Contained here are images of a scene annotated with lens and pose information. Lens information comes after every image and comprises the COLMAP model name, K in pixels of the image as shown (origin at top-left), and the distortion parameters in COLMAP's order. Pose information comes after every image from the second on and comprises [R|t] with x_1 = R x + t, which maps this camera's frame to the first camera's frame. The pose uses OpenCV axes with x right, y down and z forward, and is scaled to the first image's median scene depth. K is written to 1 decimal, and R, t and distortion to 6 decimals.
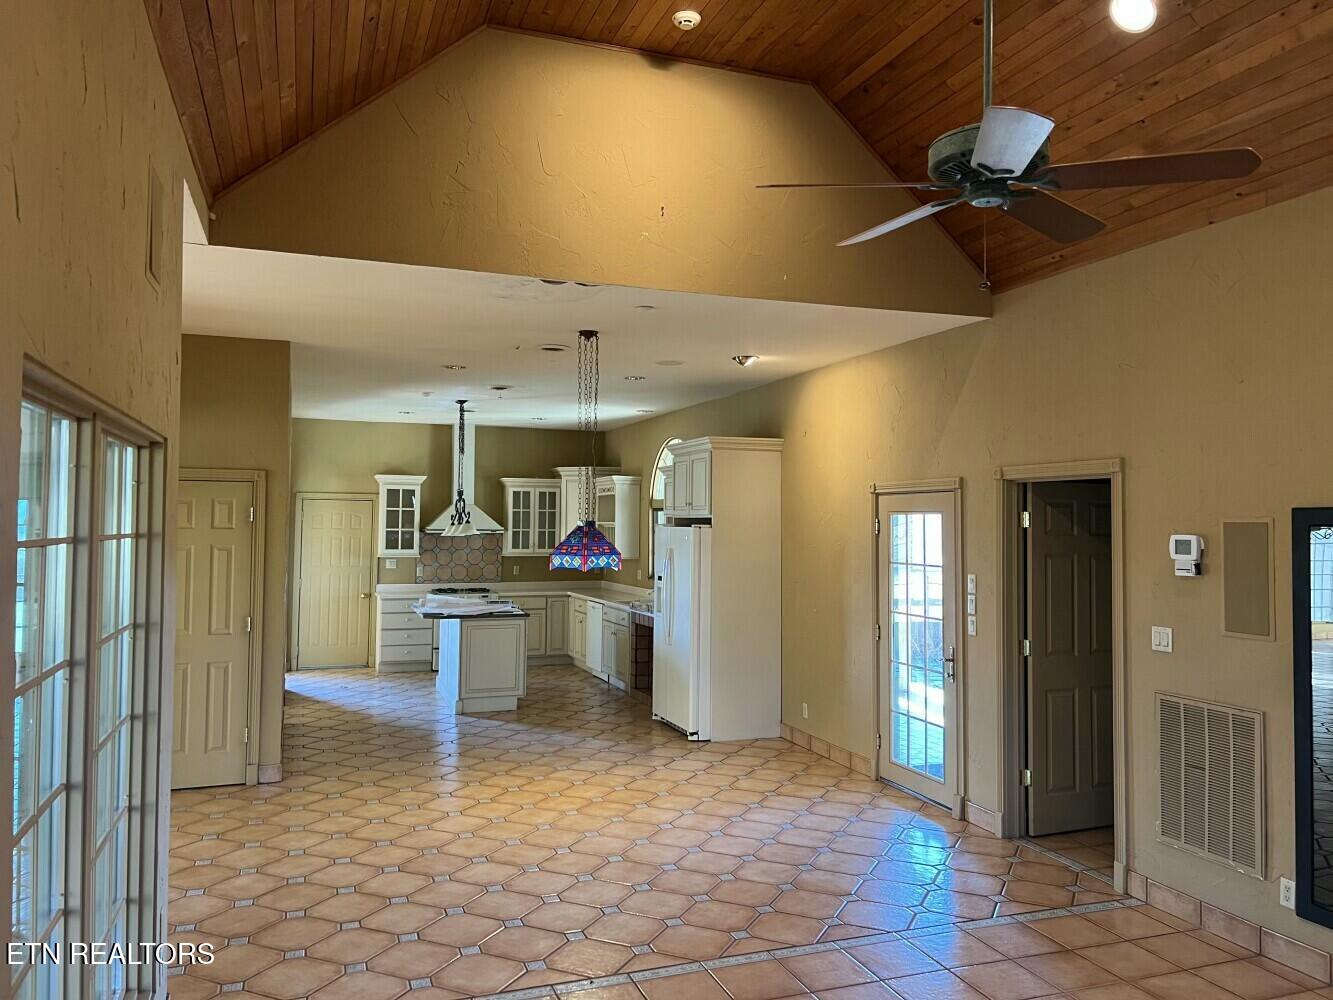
lens RADIAL K [[1006.4, 0, 666.5], [0, 1006.4, 500.0], [0, 0, 1]] dist [0.062826, -0.078711]
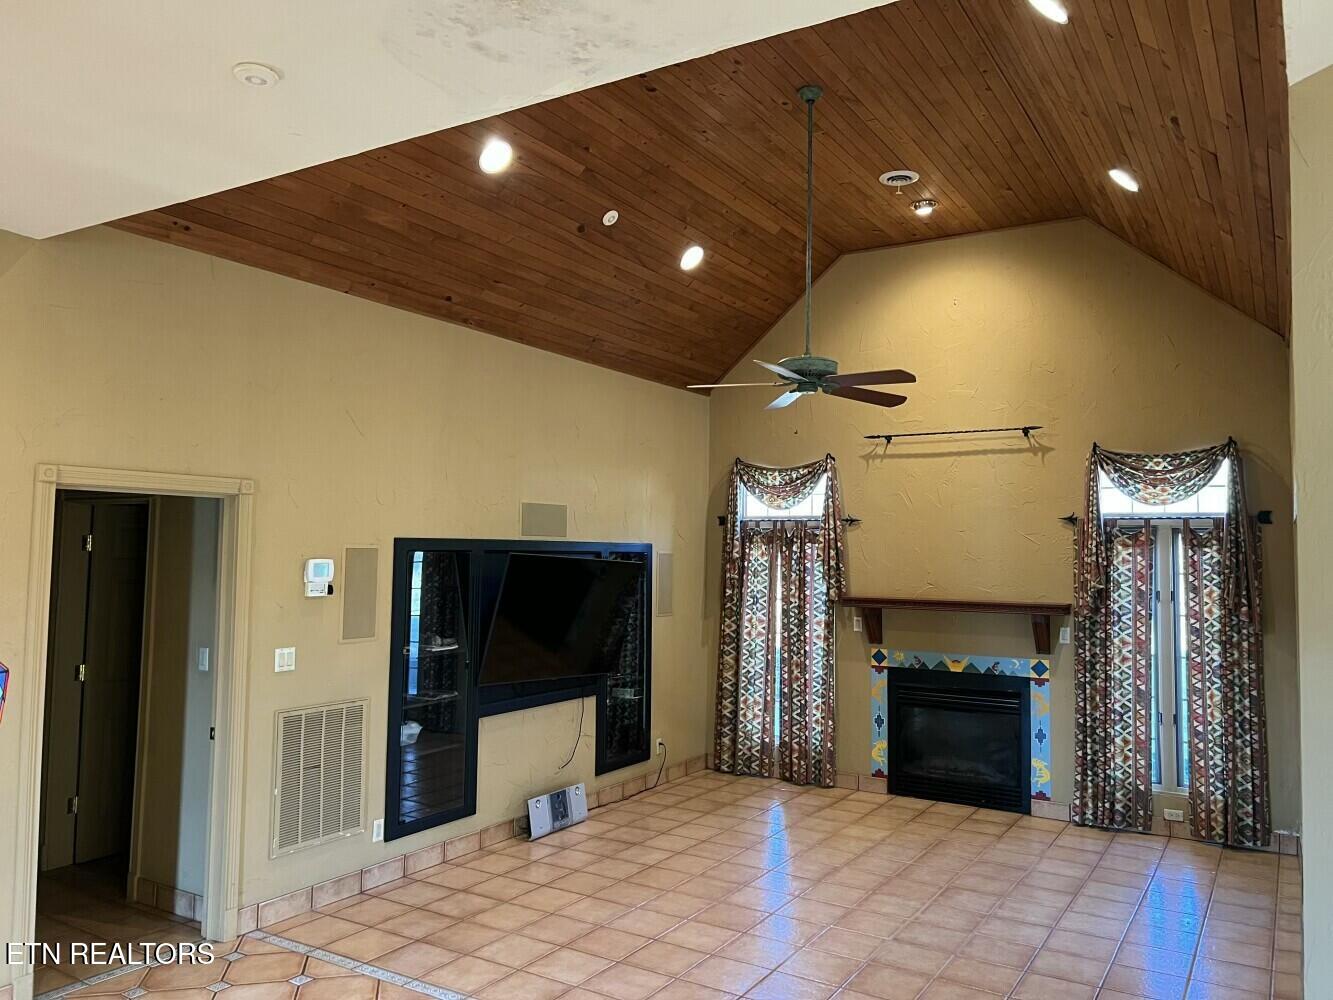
lens RADIAL K [[1006.4, 0, 666.5], [0, 1006.4, 500.0], [0, 0, 1]] dist [0.062826, -0.078711]
pose [[-0.622649, 0.026895, 0.782039, -0.600469], [-0.034072, 0.997530, -0.061433, 0.025165], [-0.781759, -0.064897, -0.620194, 1.407681]]
